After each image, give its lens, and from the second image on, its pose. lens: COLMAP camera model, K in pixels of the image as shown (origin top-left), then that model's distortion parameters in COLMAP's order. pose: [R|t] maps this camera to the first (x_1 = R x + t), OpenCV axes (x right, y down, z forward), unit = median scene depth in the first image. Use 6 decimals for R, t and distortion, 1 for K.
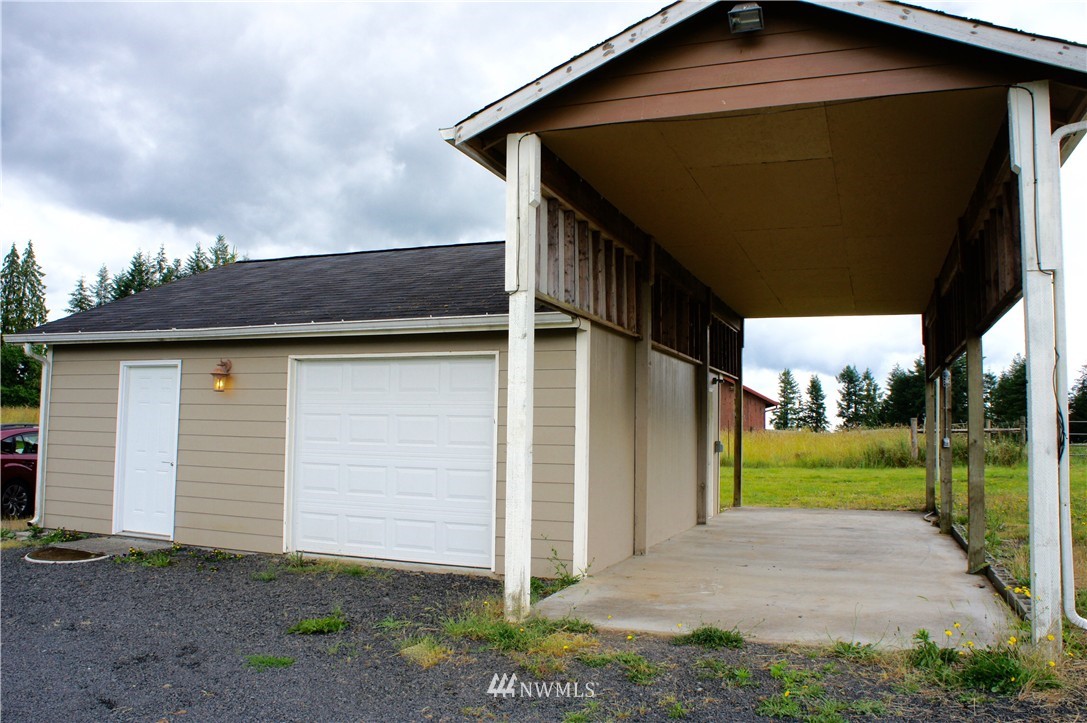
lens RADIAL K [[825.3, 0, 541.7], [0, 825.3, 361.3], [0, 0, 1]] dist [-0.009365, -0.000954]
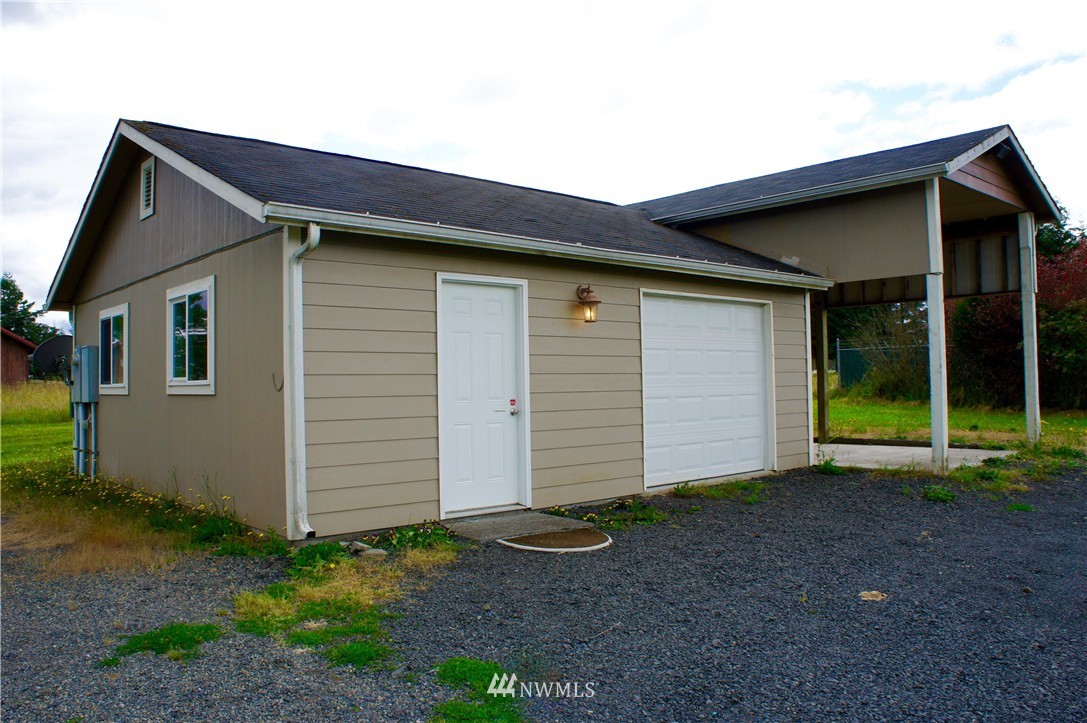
lens RADIAL K [[825.3, 0, 543.4], [0, 825.3, 360.8], [0, 0, 1]] dist [-0.009365, -0.000954]
pose [[0.429245, -0.004640, 0.903176, -1.193689], [-0.047730, 0.998473, 0.027814, 0.055314], [-0.901926, -0.055048, 0.428368, 0.670865]]
